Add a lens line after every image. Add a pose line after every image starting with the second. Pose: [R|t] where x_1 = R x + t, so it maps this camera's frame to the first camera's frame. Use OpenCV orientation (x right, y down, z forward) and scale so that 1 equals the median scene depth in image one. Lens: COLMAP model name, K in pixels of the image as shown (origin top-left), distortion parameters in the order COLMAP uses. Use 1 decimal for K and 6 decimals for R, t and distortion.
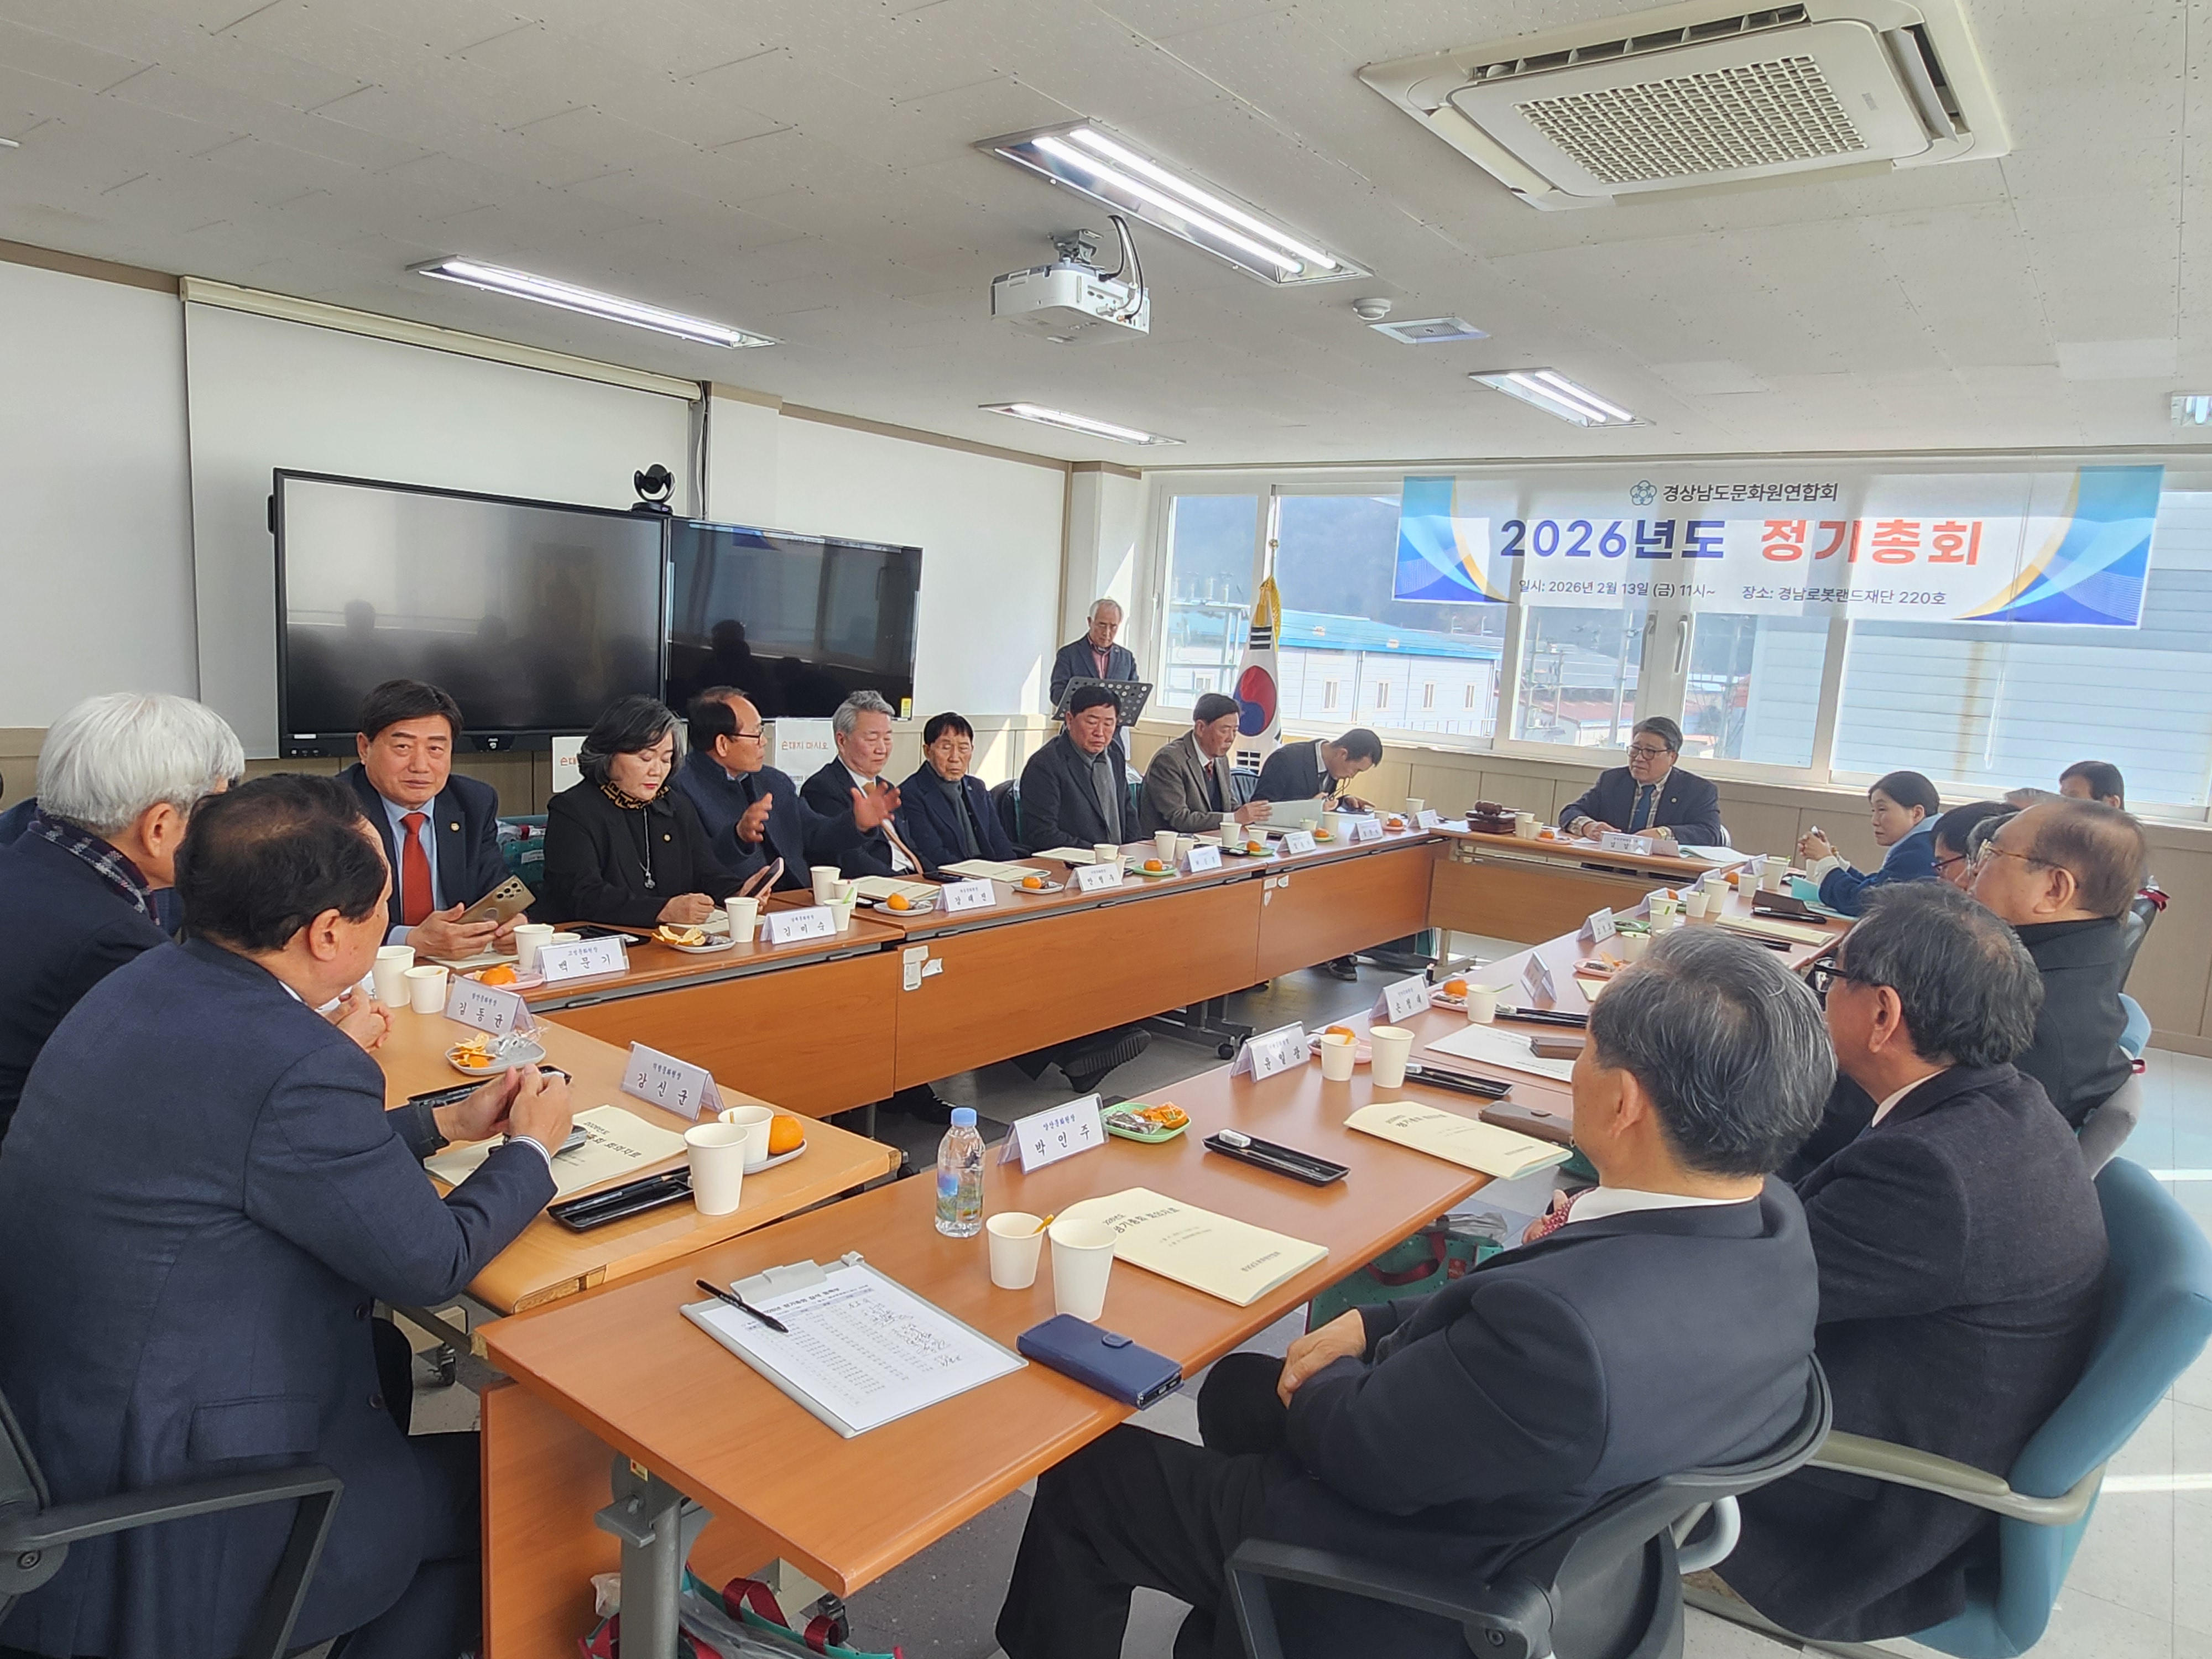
lens RADIAL K [[1419.5, 0, 1087.0], [0, 1419.5, 839.2], [0, 0, 1]] dist [0.005669, -0.013759]
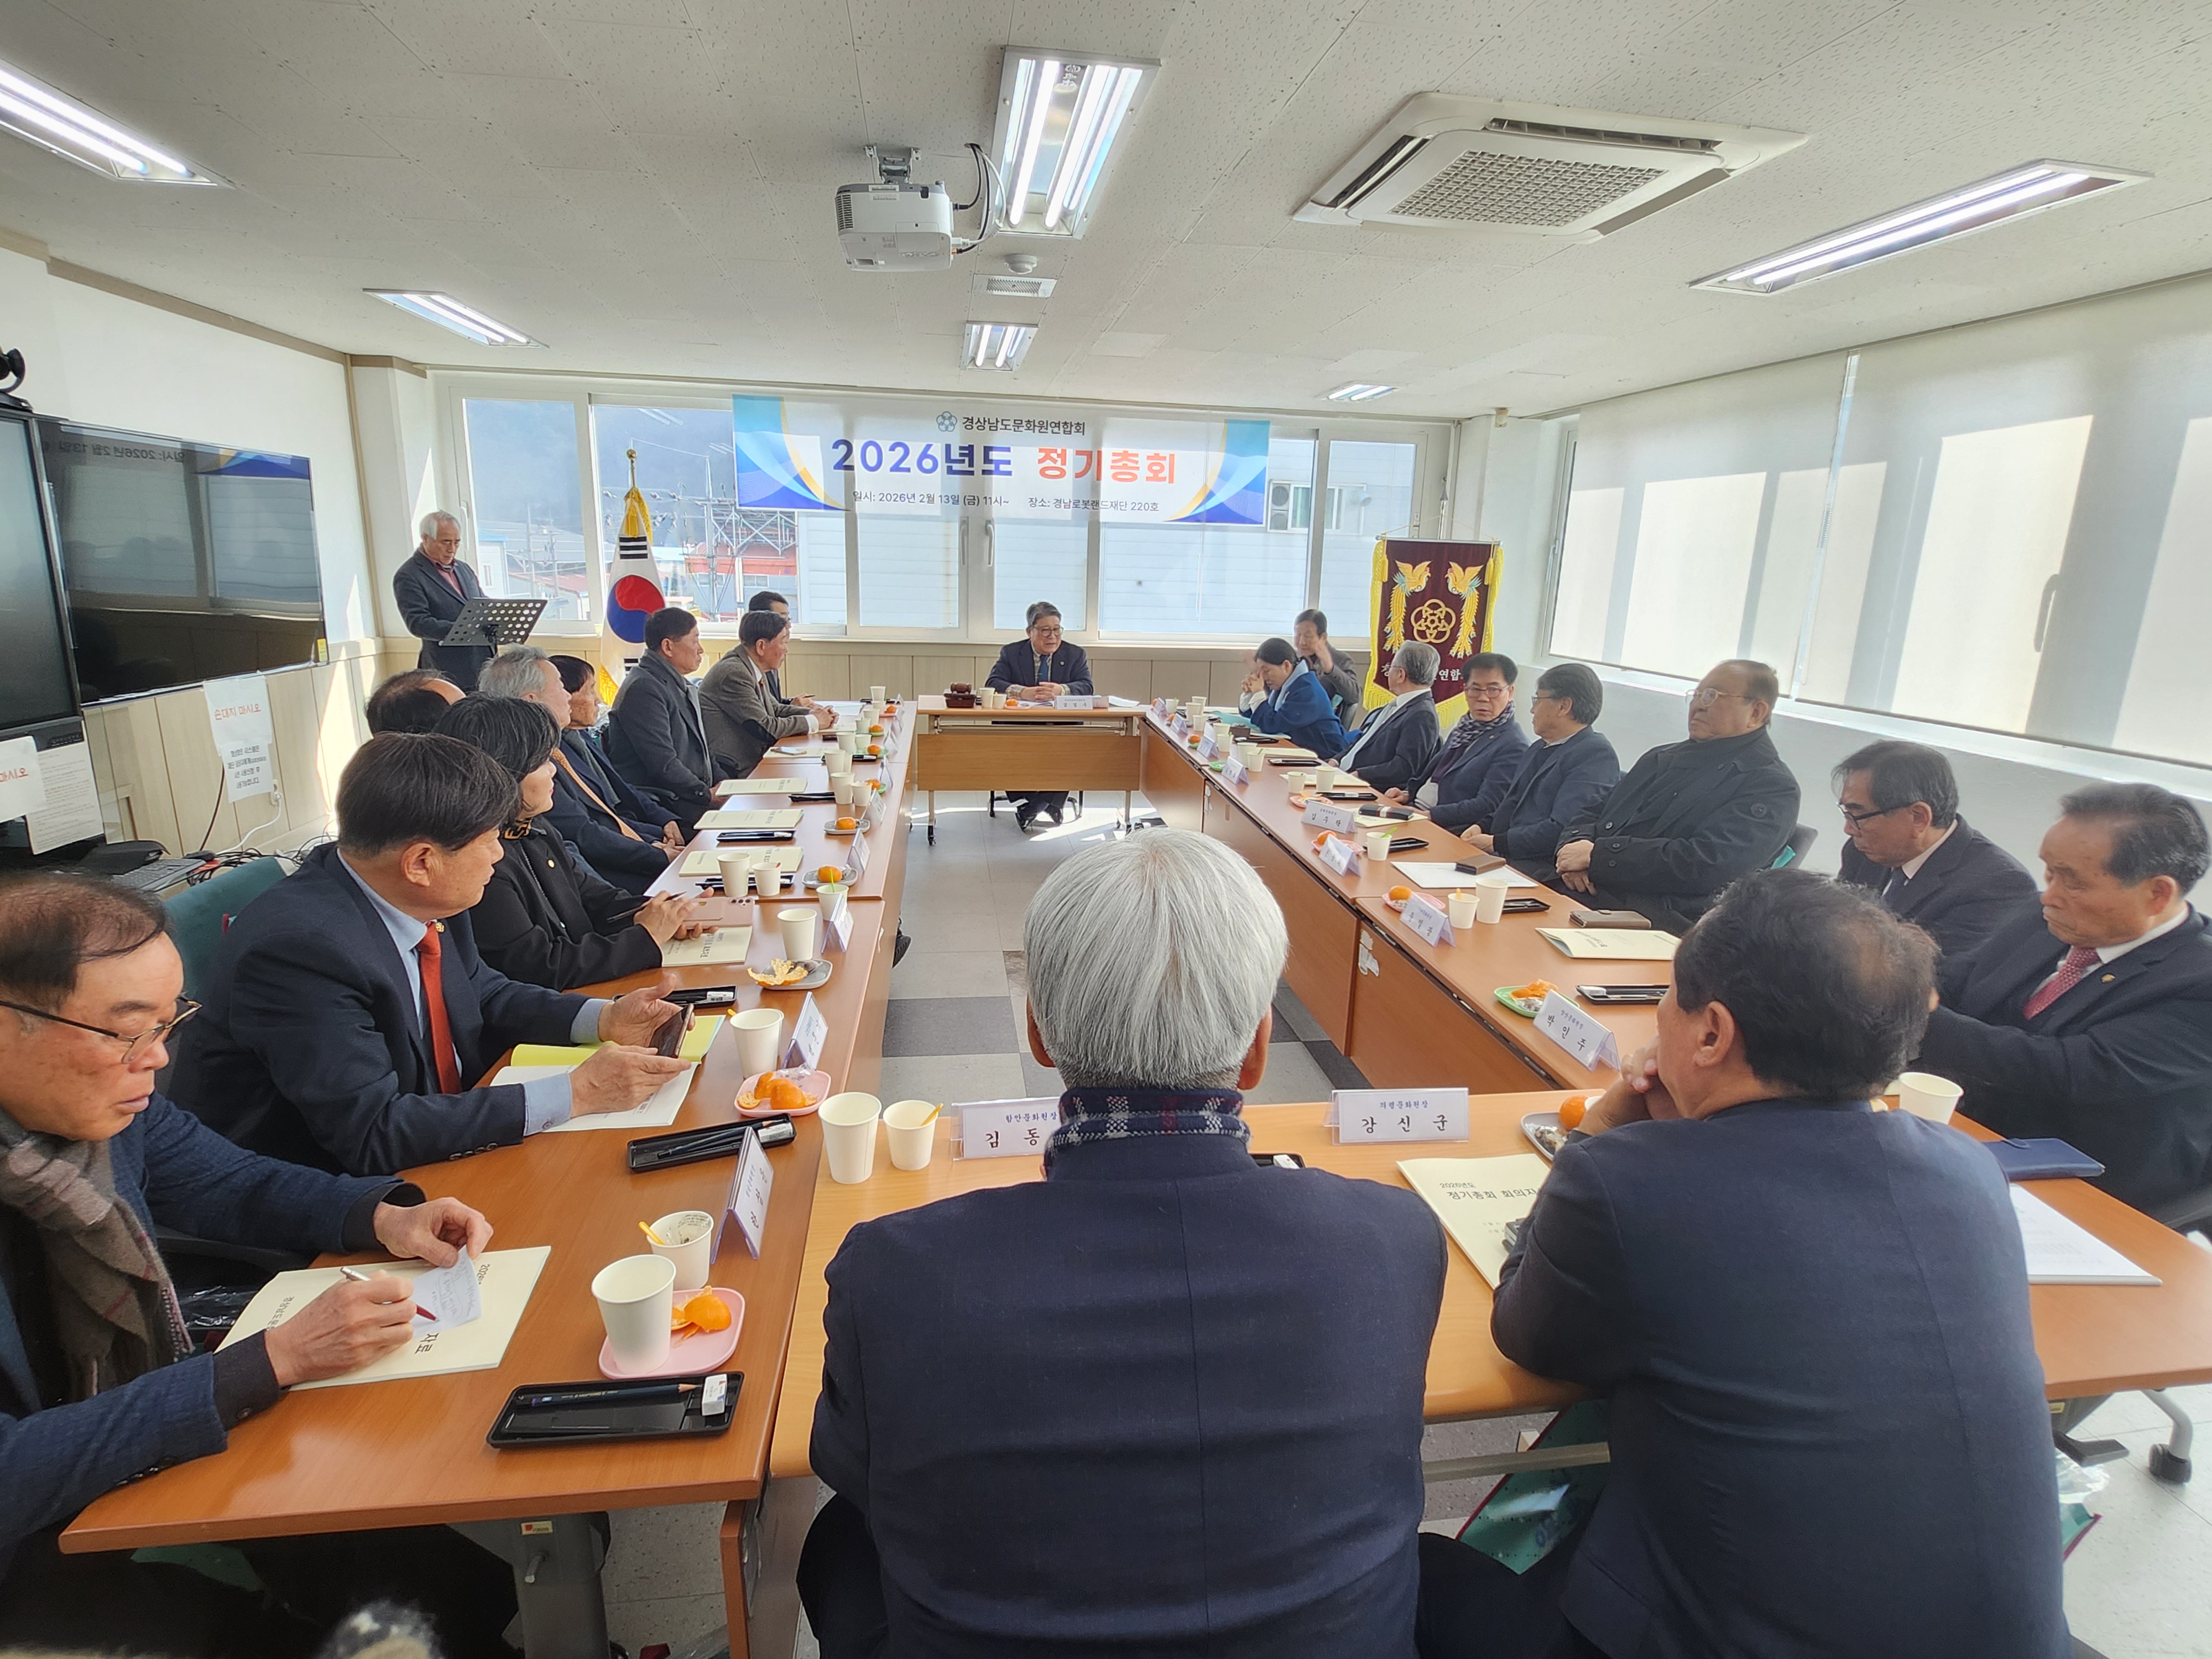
lens RADIAL K [[1116.1, 0, 1107.0], [0, 1116.1, 821.5], [0, 0, 1]] dist [-0.003450, -0.006690]
pose [[0.699338, -0.204563, 0.684894, -0.268871], [0.116899, 0.978005, 0.172744, -0.051552], [-0.705167, -0.040744, 0.707869, 0.185854]]
